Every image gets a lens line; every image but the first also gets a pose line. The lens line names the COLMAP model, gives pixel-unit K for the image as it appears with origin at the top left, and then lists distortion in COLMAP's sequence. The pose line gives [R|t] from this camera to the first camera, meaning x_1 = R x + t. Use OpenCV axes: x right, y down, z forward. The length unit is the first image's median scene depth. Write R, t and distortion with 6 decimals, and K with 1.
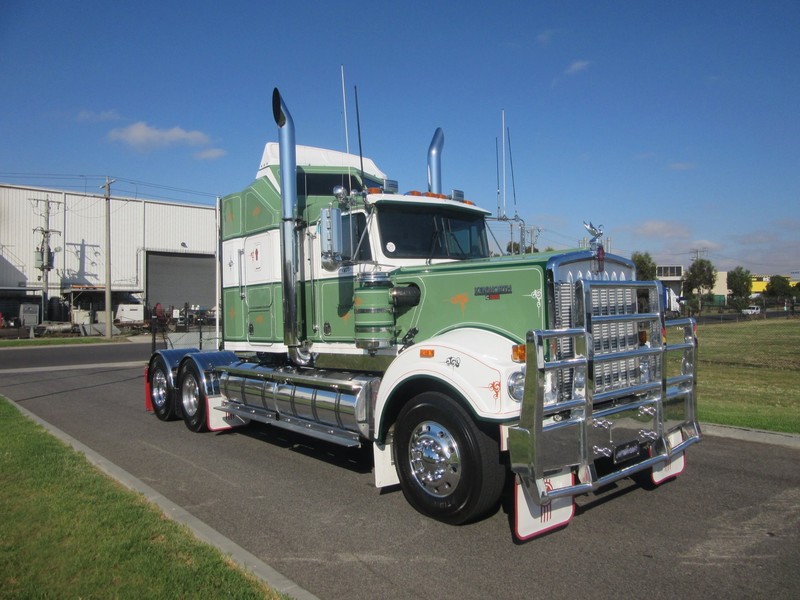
lens RADIAL K [[593.0, 0, 400.0], [0, 593.0, 300.0], [0, 0, 1]] dist [-0.041494, 0.035323]
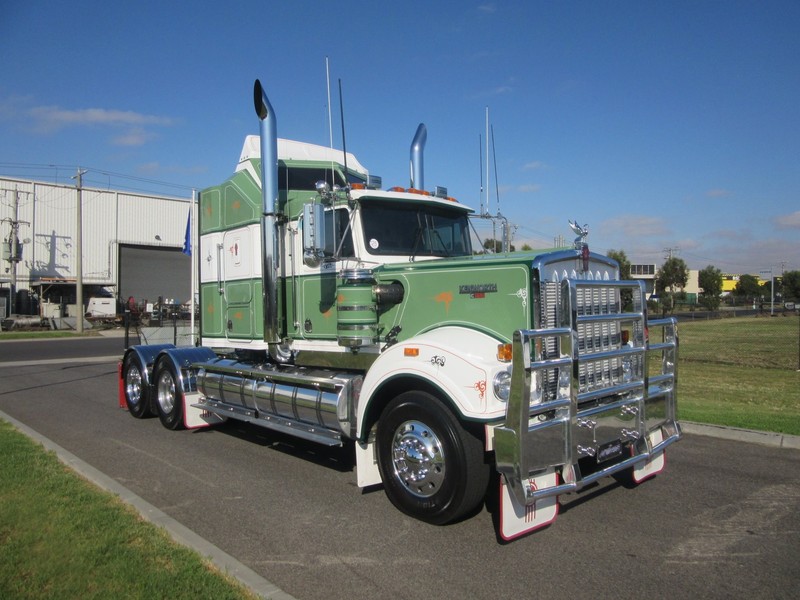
lens RADIAL K [[593.0, 0, 400.0], [0, 593.0, 300.0], [0, 0, 1]] dist [-0.041494, 0.035323]
pose [[0.999179, 0.007845, 0.039740, -0.010917], [-0.008147, 0.999939, 0.007446, -0.003109], [-0.039680, -0.007764, 0.999182, 0.011259]]
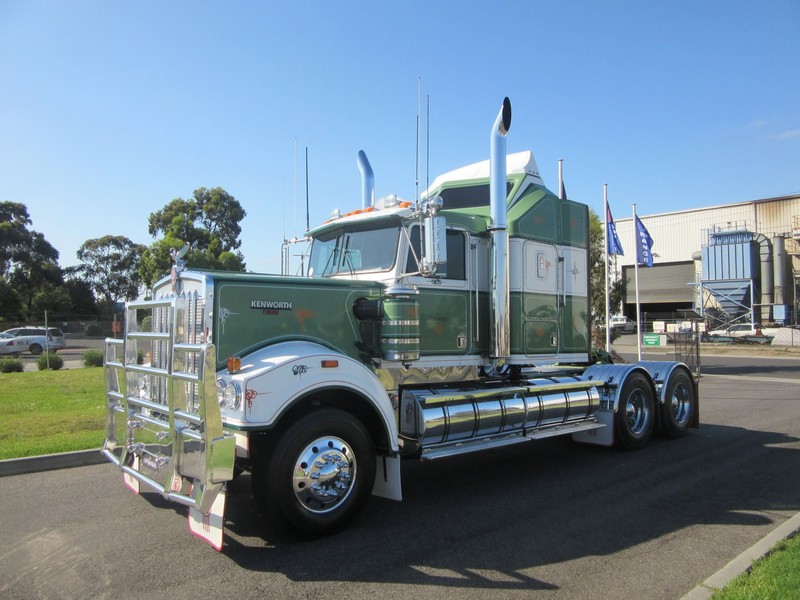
lens RADIAL K [[593.0, 0, 400.0], [0, 593.0, 300.0], [0, 0, 1]] dist [-0.041494, 0.035323]
pose [[0.018050, -0.020467, -0.999628, 1.171171], [0.011949, 0.999723, -0.020253, -0.006852], [0.999766, -0.011579, 0.018290, 1.154572]]
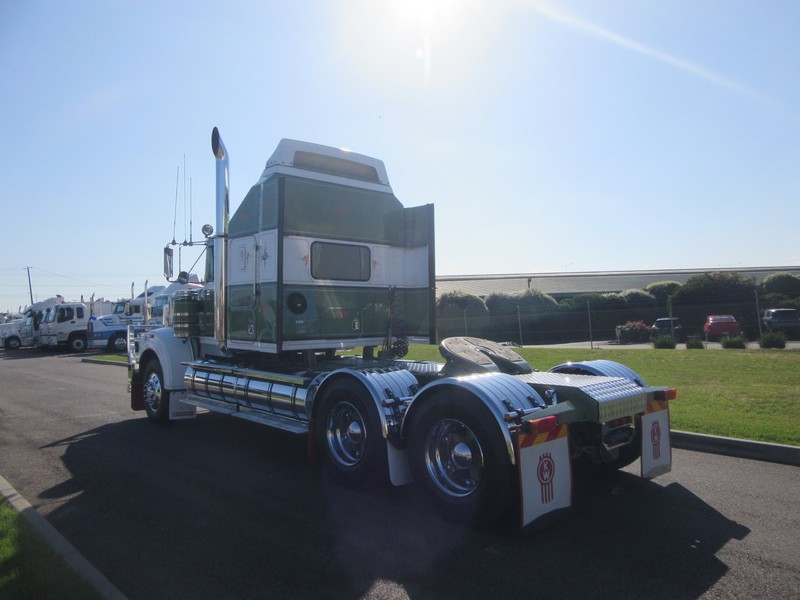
lens RADIAL K [[593.0, 0, 400.0], [0, 593.0, 300.0], [0, 0, 1]] dist [-0.041494, 0.035323]
pose [[-0.998389, 0.041876, -0.038275, -0.280484], [0.043209, 0.998464, -0.034685, 0.050554], [0.036764, -0.036283, -0.998665, 2.723465]]
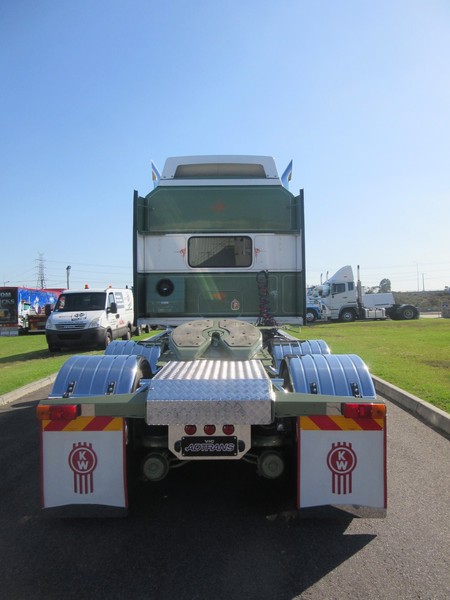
lens RADIAL K [[444.8, 0, 225.0], [0, 444.8, 300.0], [0, 0, 1]] dist [-0.041494, 0.035323]
pose [[-0.749523, 0.039875, 0.660777, -0.977675], [0.027844, 0.999200, -0.028714, 0.073847], [-0.661393, -0.003123, -0.750033, 2.263880]]
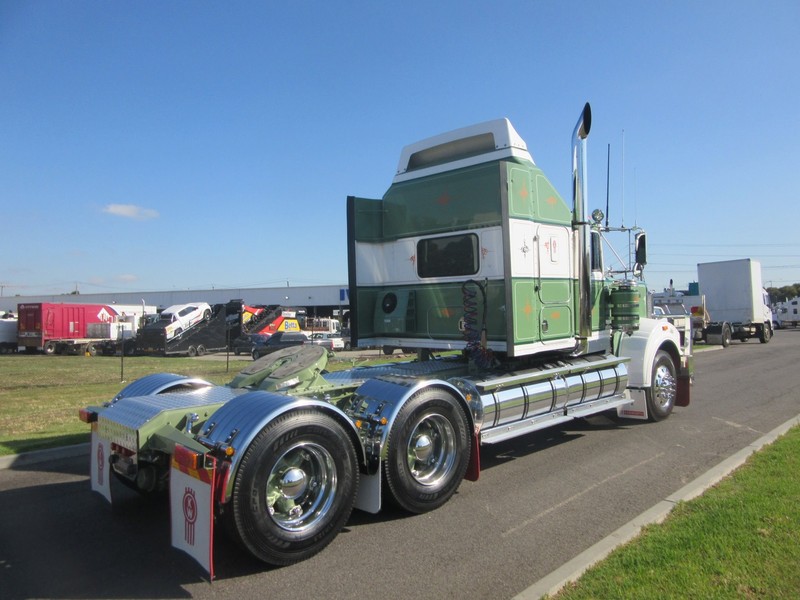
lens RADIAL K [[593.0, 0, 400.0], [0, 593.0, 300.0], [0, 0, 1]] dist [-0.041494, 0.035323]
pose [[-0.060022, 0.039752, 0.997405, -1.405952], [0.016854, 0.999105, -0.038806, 0.049424], [-0.998055, 0.014481, -0.060639, 1.572058]]
